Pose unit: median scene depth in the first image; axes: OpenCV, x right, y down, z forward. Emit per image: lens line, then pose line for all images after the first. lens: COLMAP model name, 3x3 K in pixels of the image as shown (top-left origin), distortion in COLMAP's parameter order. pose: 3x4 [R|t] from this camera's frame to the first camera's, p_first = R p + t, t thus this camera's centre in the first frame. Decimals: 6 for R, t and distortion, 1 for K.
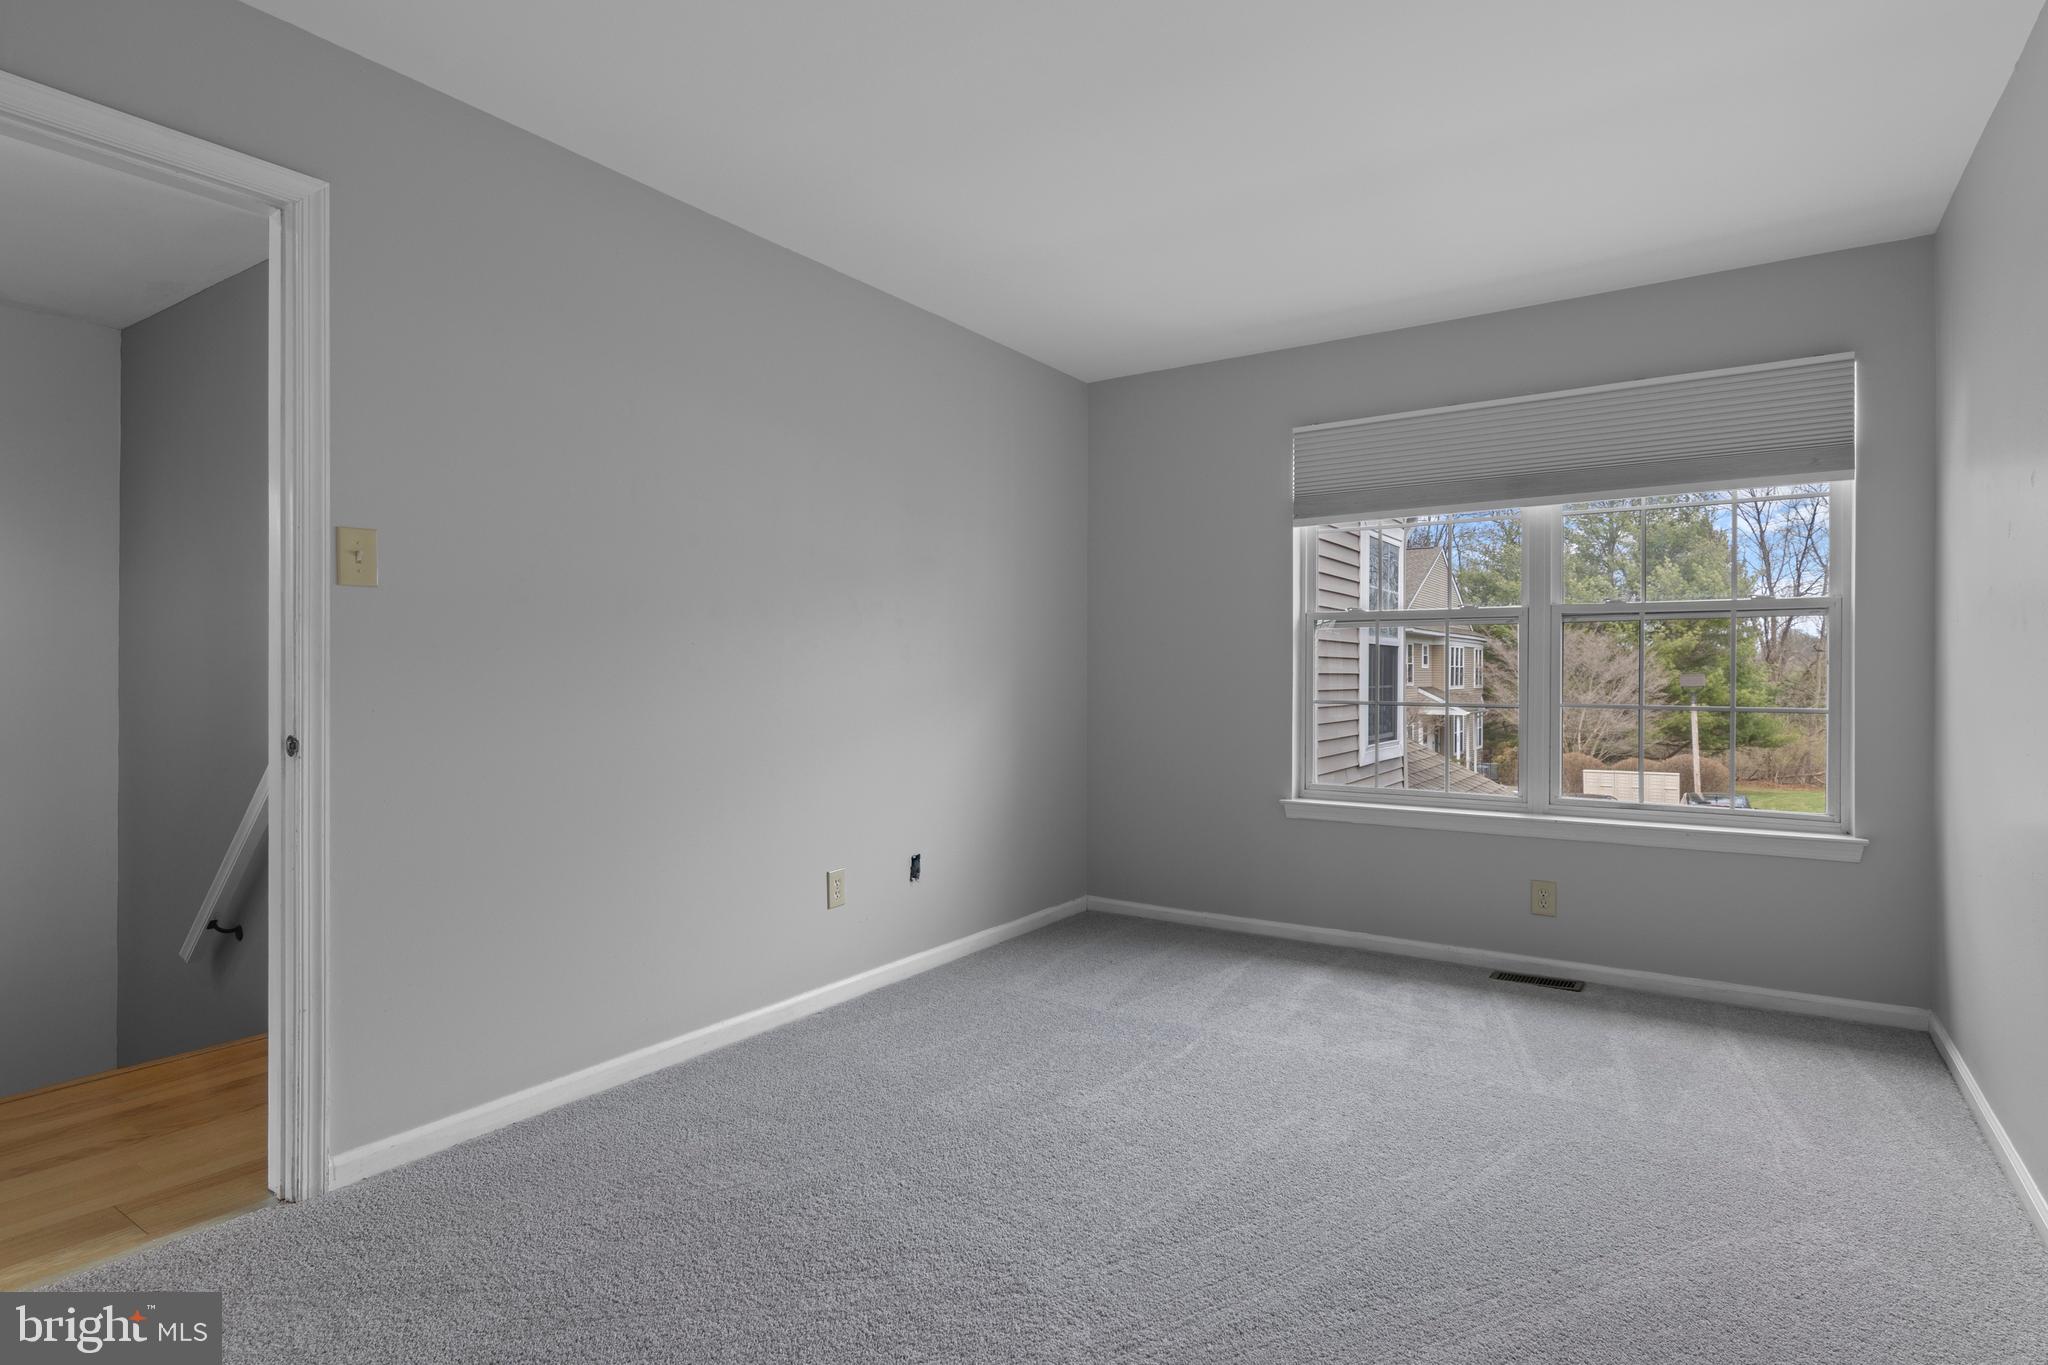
lens RADIAL K [[1050.0, 0, 1018.2], [0, 1050.0, 678.4], [0, 0, 1]] dist [0.014553, -0.004389]
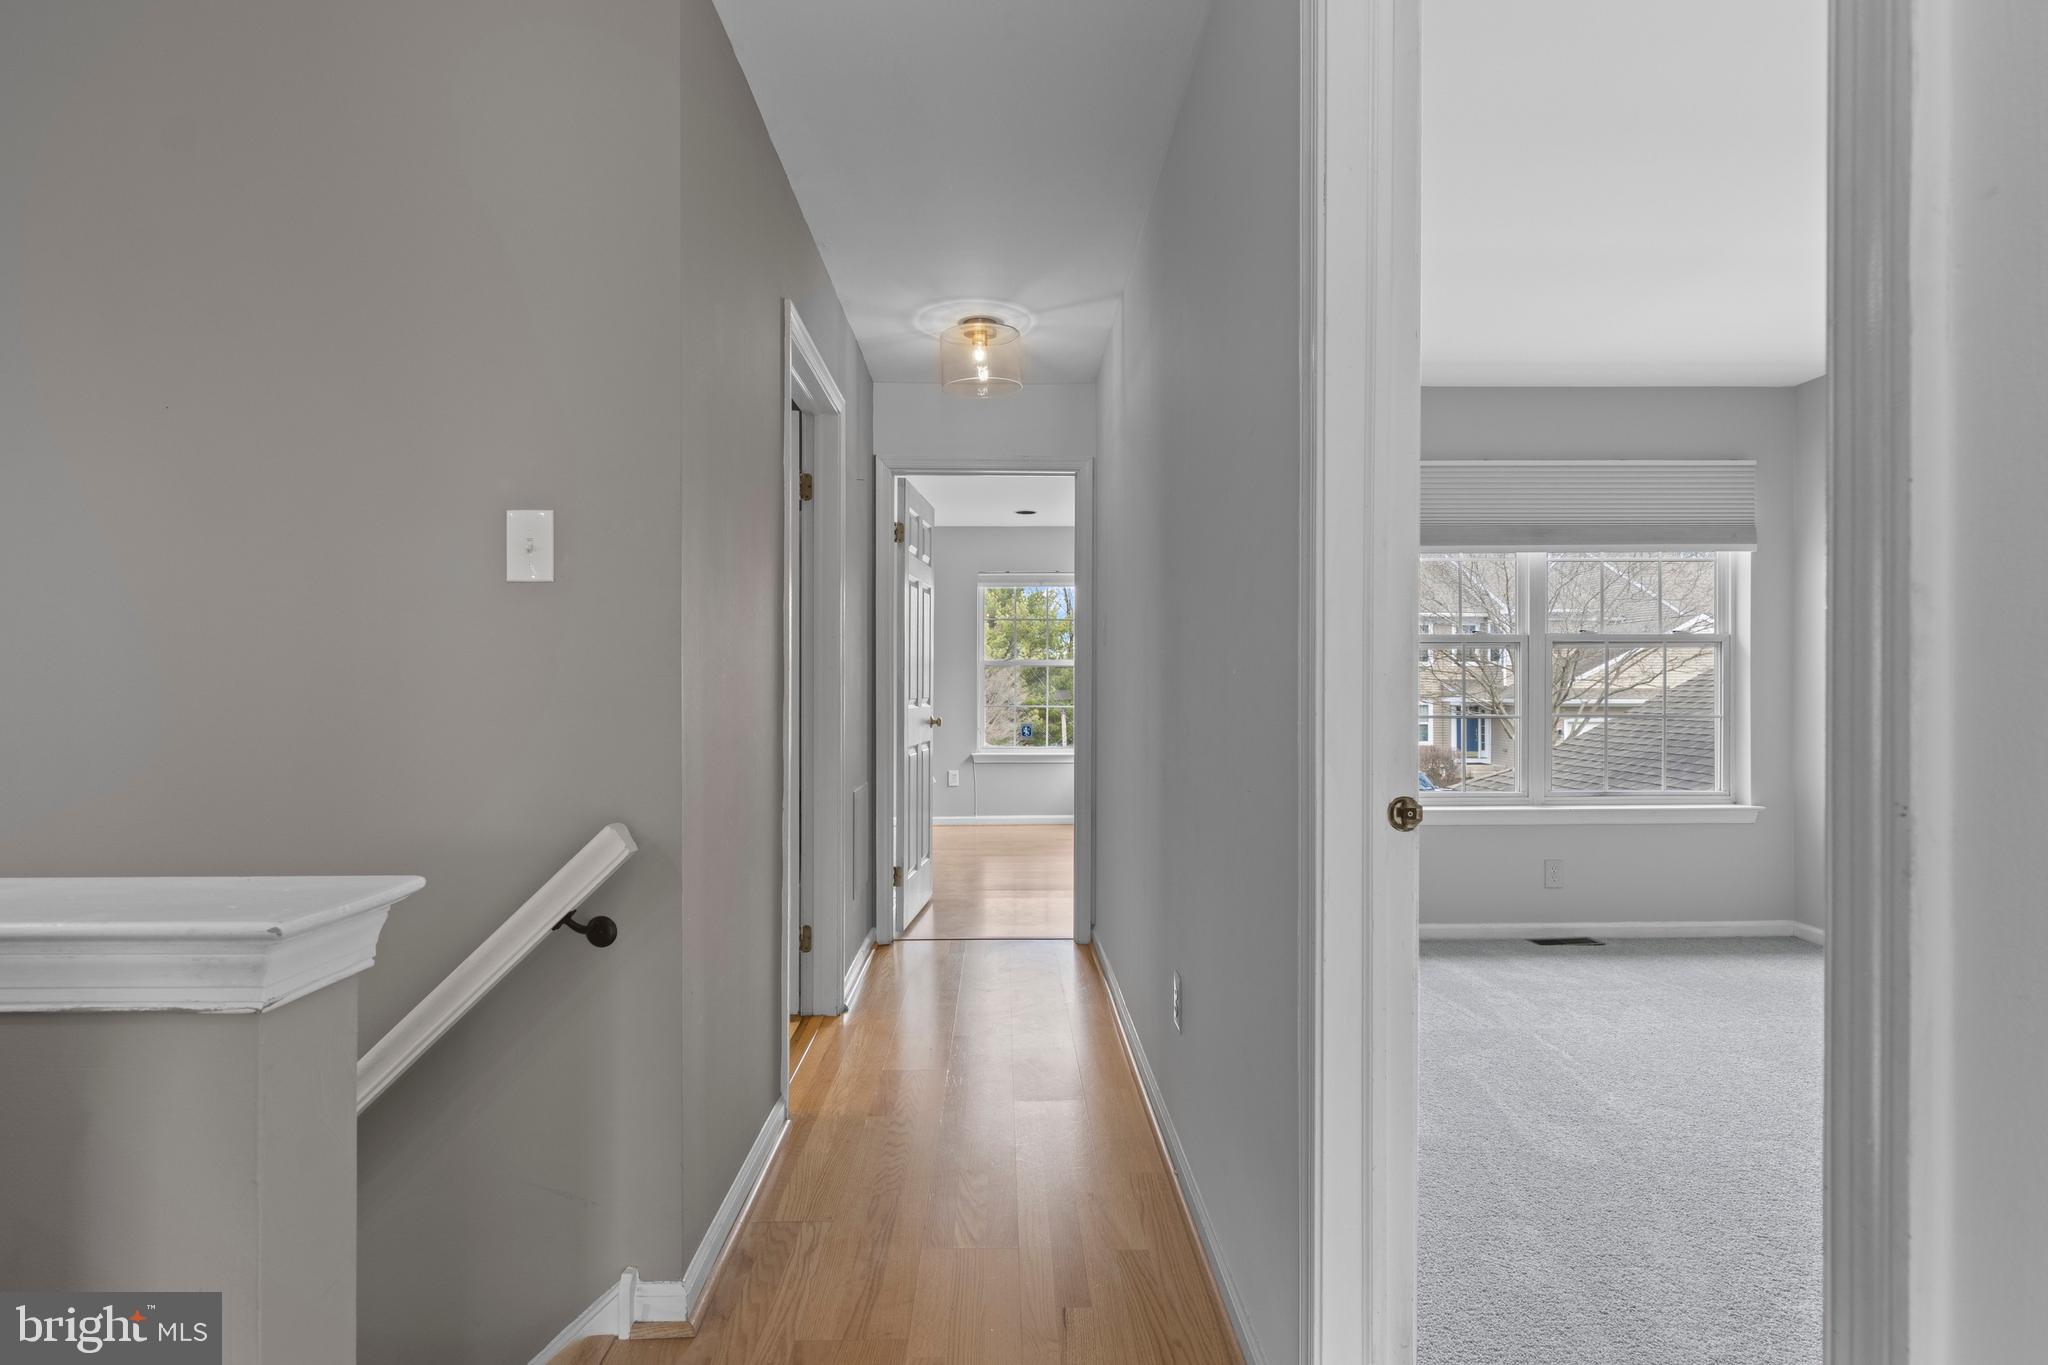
lens RADIAL K [[1050.0, 0, 1028.7], [0, 1050.0, 684.9], [0, 0, 1]] dist [0.014553, -0.004389]
pose [[0.807139, 0.000579, 0.590361, -0.739152], [0.002543, 0.999987, -0.004458, -0.006596], [-0.590356, 0.005099, 0.807127, 0.385574]]
